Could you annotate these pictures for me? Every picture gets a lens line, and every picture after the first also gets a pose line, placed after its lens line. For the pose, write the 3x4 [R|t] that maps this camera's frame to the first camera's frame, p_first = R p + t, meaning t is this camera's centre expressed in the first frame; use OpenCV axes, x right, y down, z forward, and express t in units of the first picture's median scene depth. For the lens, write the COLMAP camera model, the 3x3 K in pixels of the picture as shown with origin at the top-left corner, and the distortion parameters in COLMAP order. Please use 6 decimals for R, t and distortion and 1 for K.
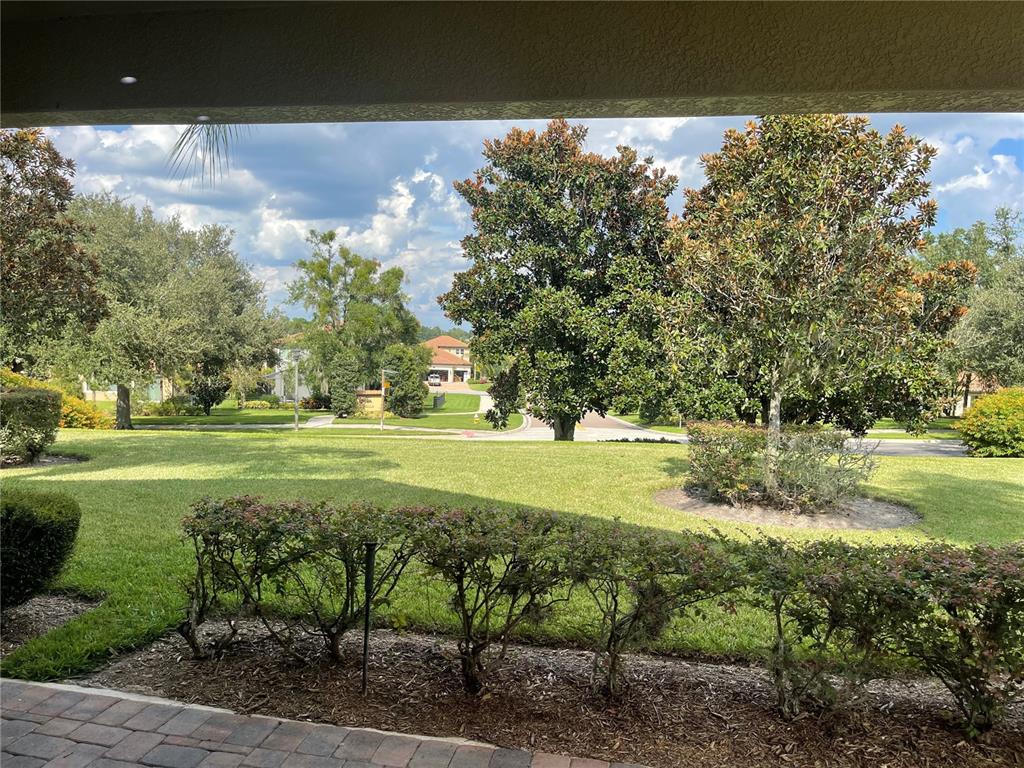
lens RADIAL K [[774.5, 0, 515.4], [0, 774.5, 390.8], [0, 0, 1]] dist [0.056411, -0.049523]
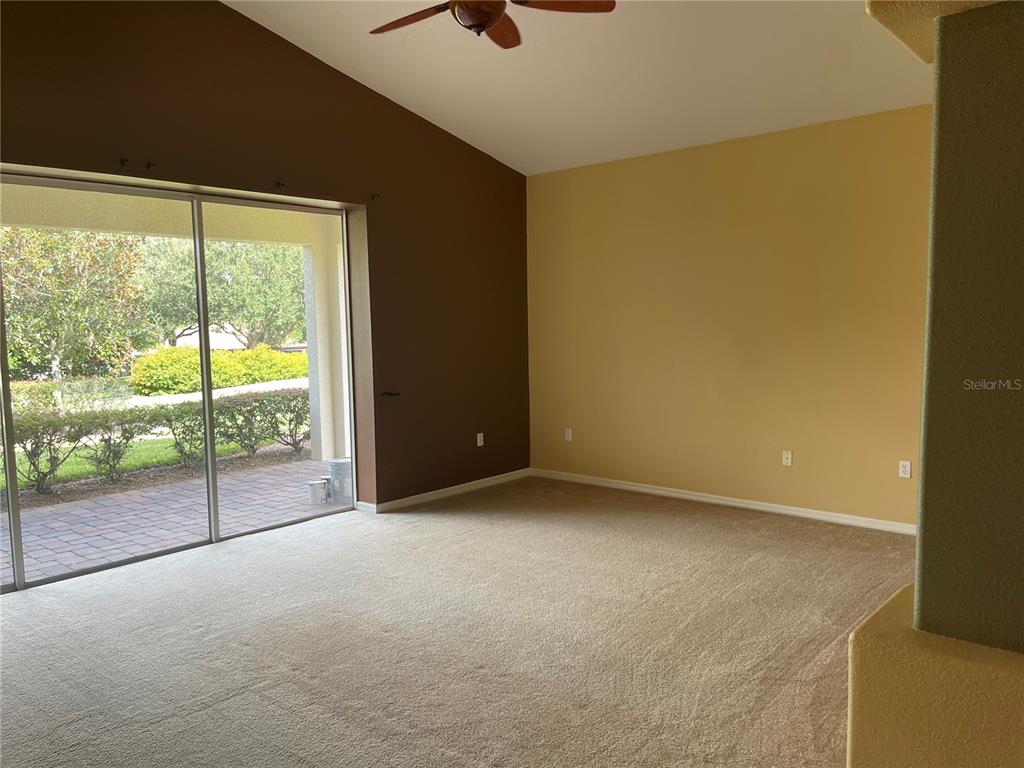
lens RADIAL K [[774.5, 0, 510.5], [0, 774.5, 388.2], [0, 0, 1]] dist [0.056411, -0.049523]
pose [[0.521528, -0.120858, 0.844631, -0.207822], [0.091288, 0.992139, 0.085599, 0.006909], [-0.848337, 0.032462, 0.528461, -0.213191]]
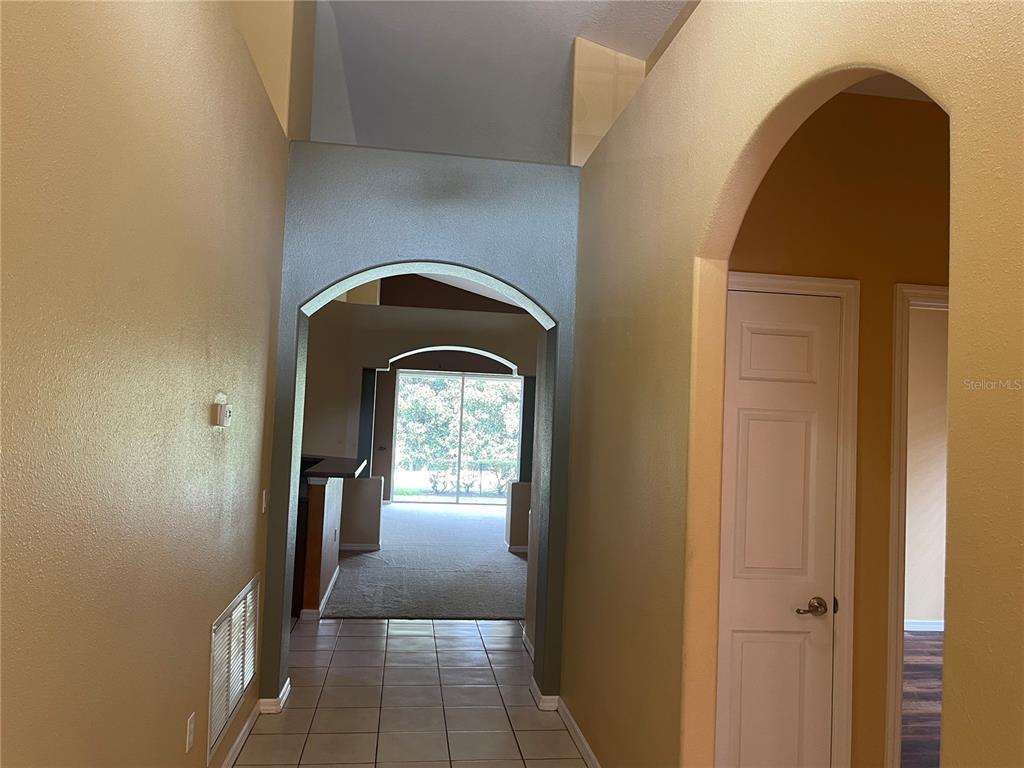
lens RADIAL K [[774.5, 0, 520.0], [0, 774.5, 386.9], [0, 0, 1]] dist [0.056411, -0.049523]
pose [[0.946745, 0.020050, 0.321360, -0.267614], [0.011049, 0.995449, -0.094655, 0.032606], [-0.321795, 0.093165, 0.942214, -0.635969]]
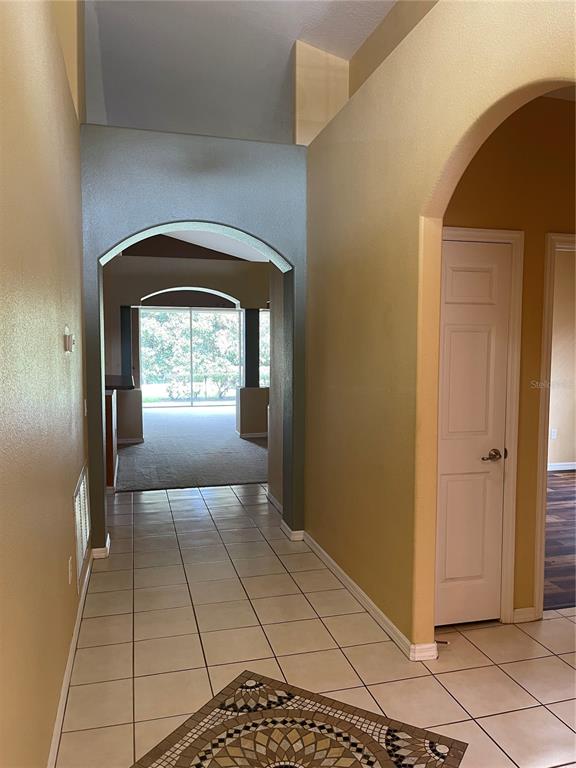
lens RADIAL K [[580.9, 0, 294.5], [0, 580.9, 388.6], [0, 0, 1]] dist [0.056411, -0.049523]
pose [[0.898958, -0.065179, 0.433158, -0.284039], [0.056603, 0.997862, 0.032681, 0.033035], [-0.434362, -0.004861, 0.900725, -0.635604]]
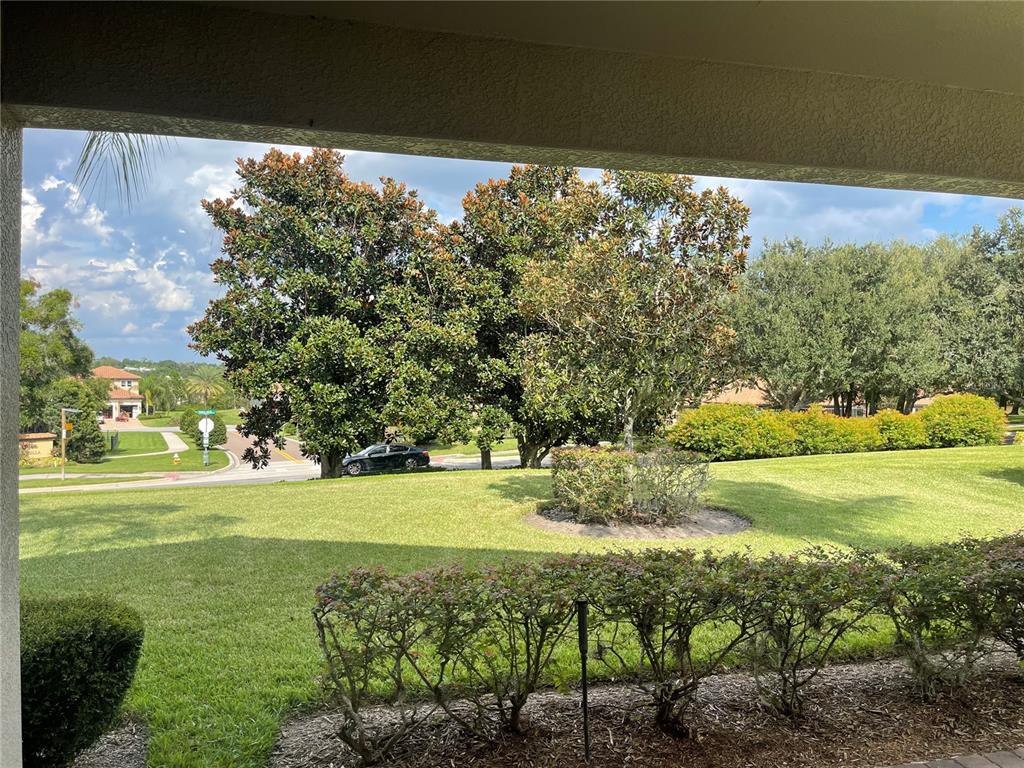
lens RADIAL K [[774.5, 0, 518.0], [0, 774.5, 388.1], [0, 0, 1]] dist [0.056411, -0.049523]
pose [[0.916926, -0.030338, 0.397902, -0.112659], [0.044990, 0.998608, -0.027535, -0.007504], [-0.396513, 0.043149, 0.917015, 0.025269]]
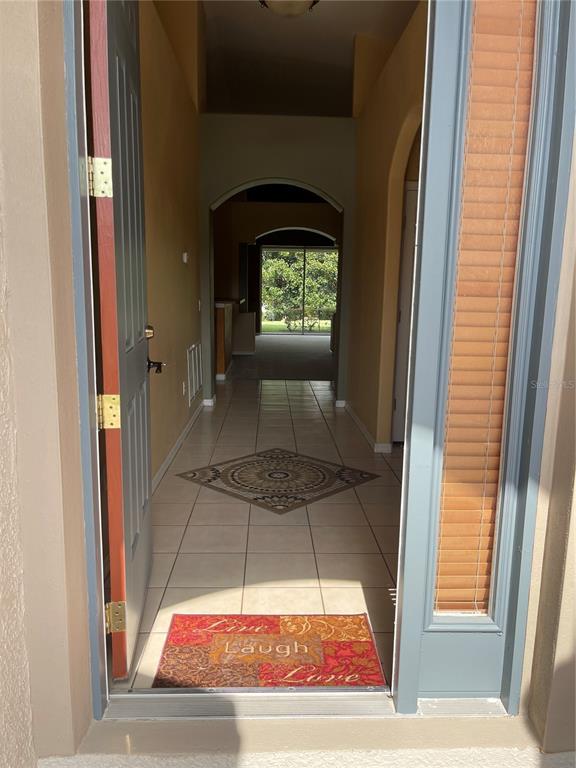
lens RADIAL K [[580.9, 0, 286.1], [0, 580.9, 387.4], [0, 0, 1]] dist [0.056411, -0.049523]
pose [[0.977685, -0.051702, 0.203617, -0.282680], [0.028825, 0.993090, 0.113759, 0.048948], [-0.208091, -0.105351, 0.972419, -0.724273]]
